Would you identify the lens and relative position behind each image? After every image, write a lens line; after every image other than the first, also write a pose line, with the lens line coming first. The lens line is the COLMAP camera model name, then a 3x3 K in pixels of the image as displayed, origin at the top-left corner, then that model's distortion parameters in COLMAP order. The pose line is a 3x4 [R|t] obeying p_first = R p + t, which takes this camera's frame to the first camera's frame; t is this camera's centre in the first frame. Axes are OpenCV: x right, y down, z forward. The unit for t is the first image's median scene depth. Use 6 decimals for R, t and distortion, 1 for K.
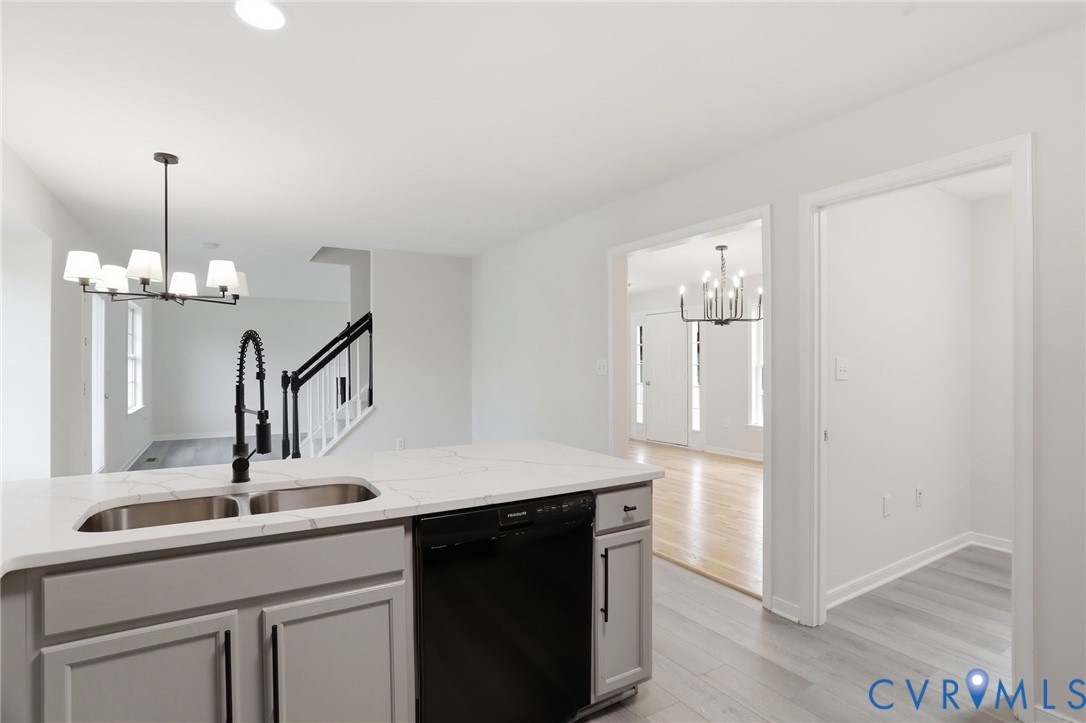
lens RADIAL K [[526.3, 0, 547.4], [0, 526.3, 357.3], [0, 0, 1]] dist [-0.033345, 0.007235]
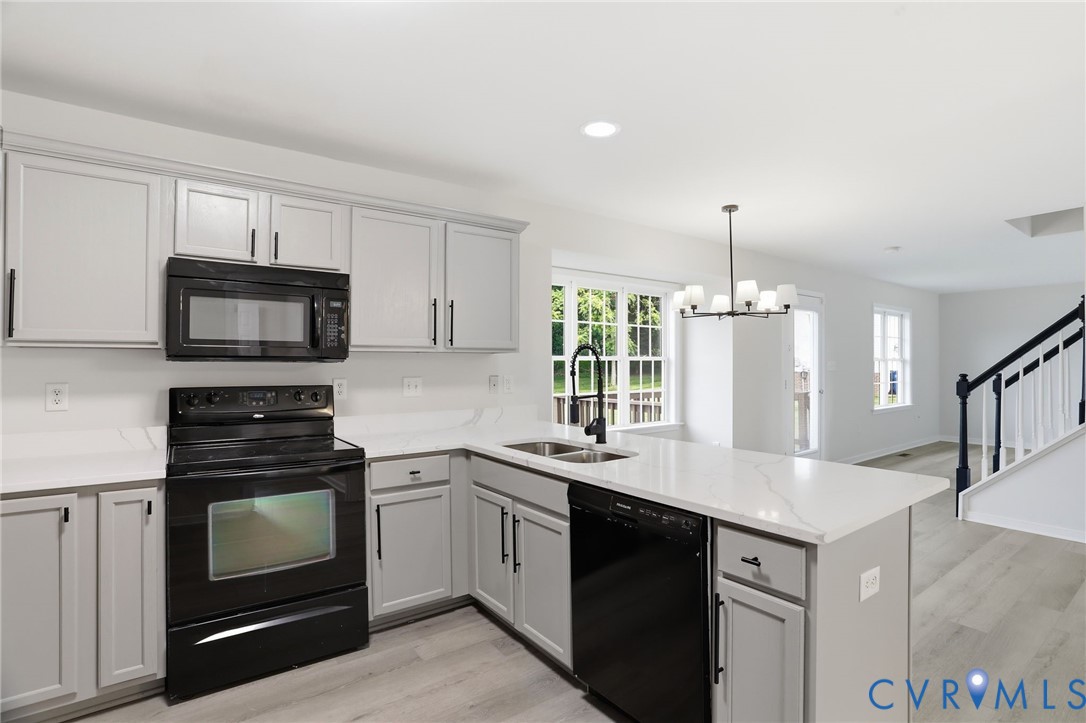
lens RADIAL K [[526.3, 0, 546.5], [0, 526.3, 363.1], [0, 0, 1]] dist [-0.033345, 0.007235]
pose [[0.103724, -0.003548, -0.994600, 0.873173], [0.012330, 0.999921, -0.002281, 0.006810], [0.994530, -0.012026, 0.103759, 0.647428]]
